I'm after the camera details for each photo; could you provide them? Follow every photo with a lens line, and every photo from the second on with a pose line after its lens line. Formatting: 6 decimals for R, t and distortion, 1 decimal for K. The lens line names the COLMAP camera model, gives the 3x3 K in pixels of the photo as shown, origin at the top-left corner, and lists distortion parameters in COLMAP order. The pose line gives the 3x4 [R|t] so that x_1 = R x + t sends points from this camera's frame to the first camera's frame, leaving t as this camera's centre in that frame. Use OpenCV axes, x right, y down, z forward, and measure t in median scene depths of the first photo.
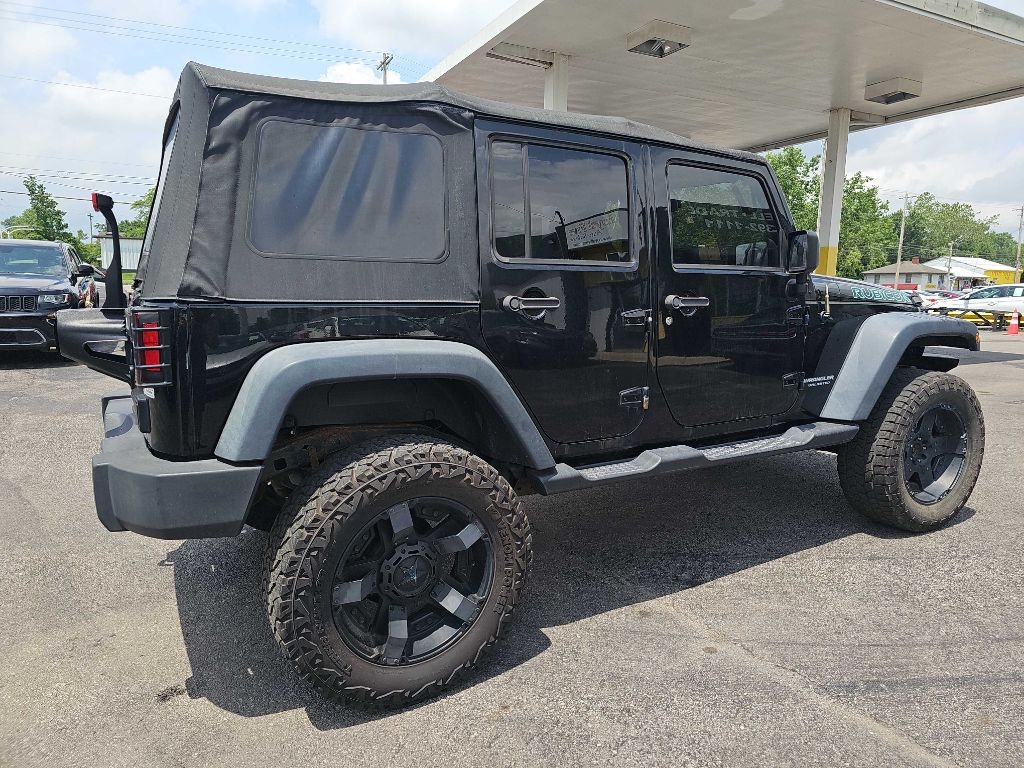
lens RADIAL K [[678.5, 0, 521.6], [0, 678.5, 382.8], [0, 0, 1]] dist [0.059329, -0.039266]
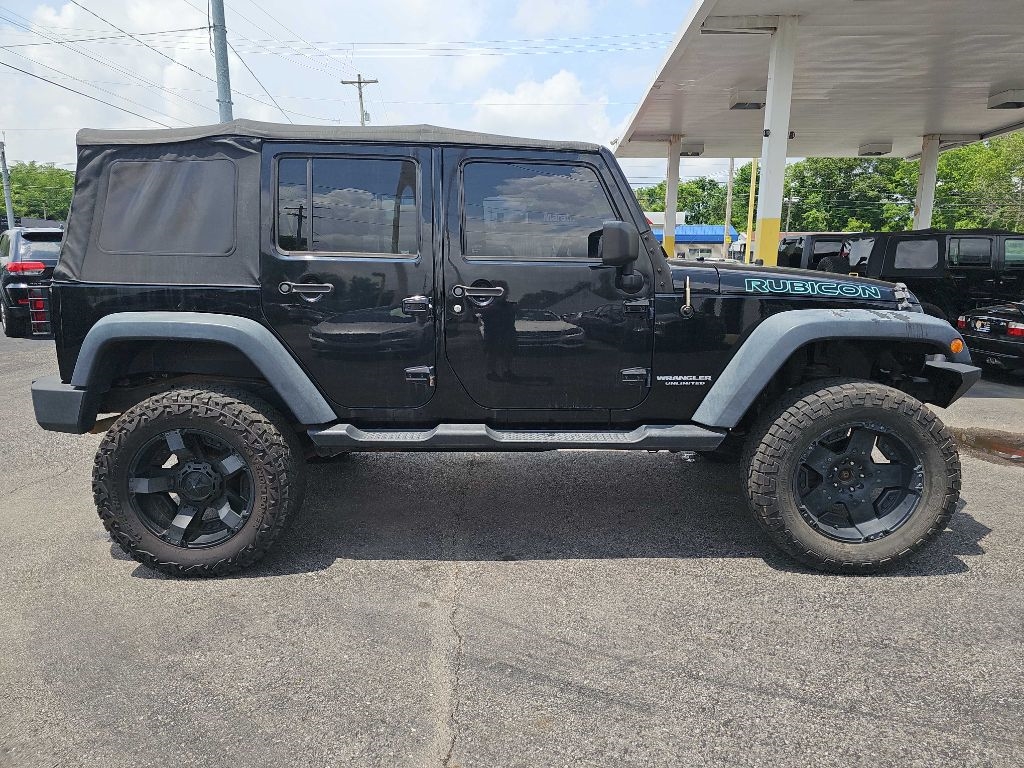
lens RADIAL K [[678.5, 0, 521.6], [0, 678.5, 382.8], [0, 0, 1]] dist [0.059329, -0.039266]
pose [[0.857080, 0.088240, -0.507570, 1.050151], [-0.076839, 0.996098, 0.043419, -0.032735], [0.509420, 0.001788, 0.860516, 0.140139]]
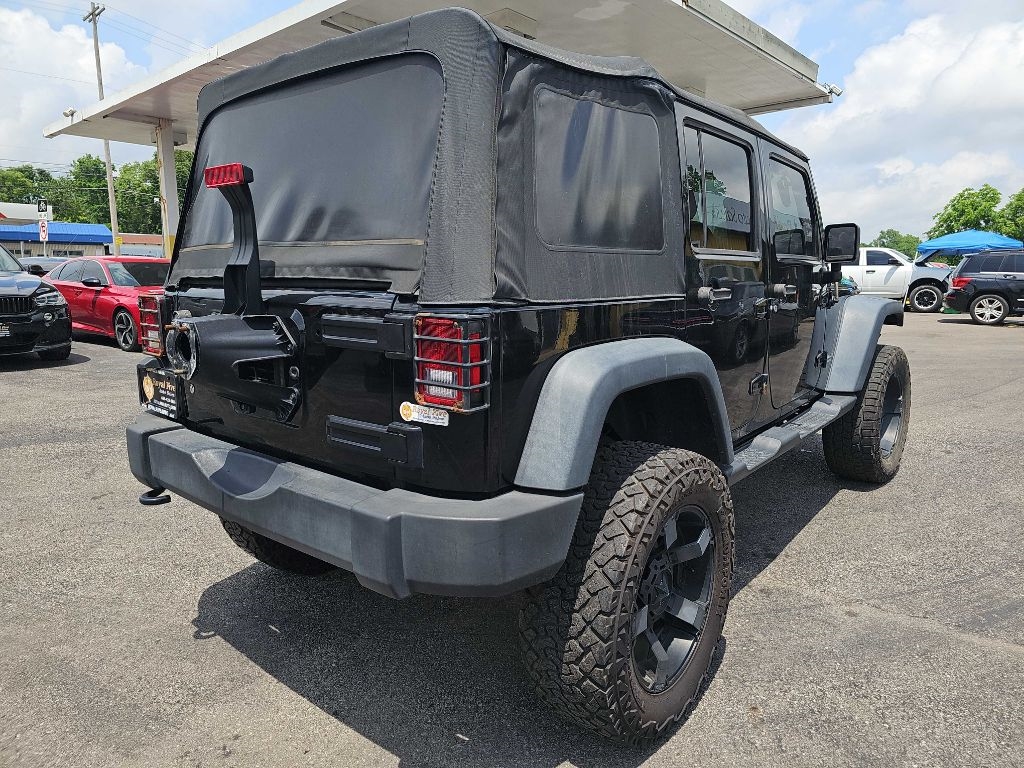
lens RADIAL K [[678.5, 0, 521.6], [0, 678.5, 382.8], [0, 0, 1]] dist [0.059329, -0.039266]
pose [[0.934750, -0.068585, 0.348624, -0.625871], [0.062576, 0.997634, 0.028483, -0.039284], [-0.349753, -0.004809, 0.936830, 0.189498]]
